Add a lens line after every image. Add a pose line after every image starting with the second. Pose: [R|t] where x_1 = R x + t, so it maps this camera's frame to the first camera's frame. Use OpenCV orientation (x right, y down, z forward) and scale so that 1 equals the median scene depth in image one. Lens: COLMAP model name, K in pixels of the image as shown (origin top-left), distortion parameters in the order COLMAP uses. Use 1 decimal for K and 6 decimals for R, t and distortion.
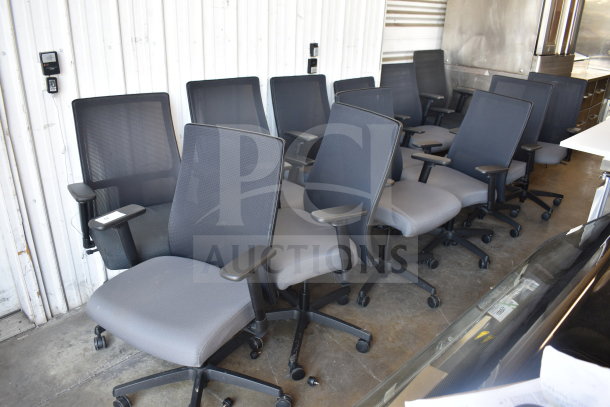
lens RADIAL K [[472.2, 0, 306.5], [0, 472.2, 201.8], [0, 0, 1]] dist [-0.091586, 0.009146]
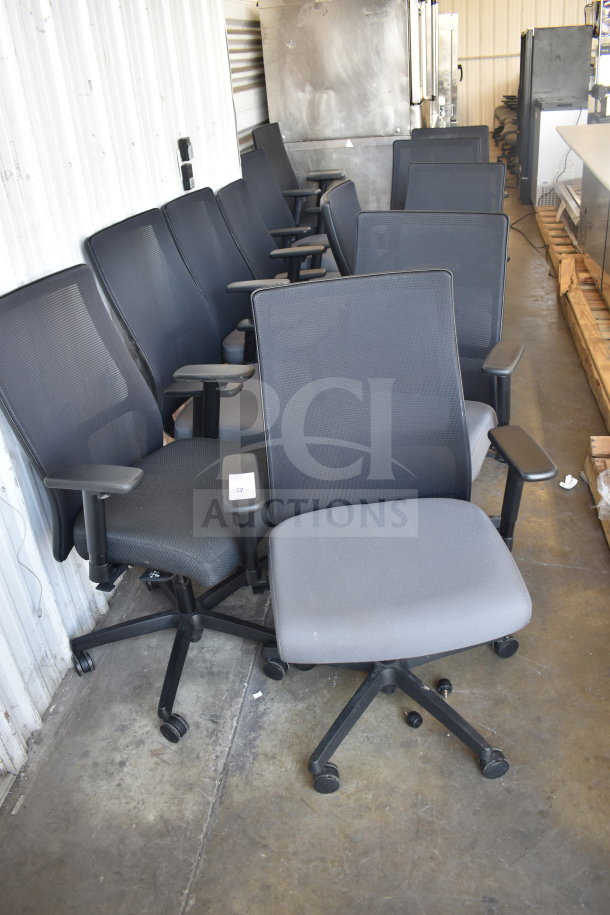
lens RADIAL K [[708.3, 0, 305.7], [0, 708.3, 461.7], [0, 0, 1]] dist [-0.091586, 0.009146]
pose [[0.826418, -0.372723, 0.422033, -0.384699], [0.320374, 0.927648, 0.191911, -0.075096], [-0.463027, -0.023390, 0.886035, 0.124237]]
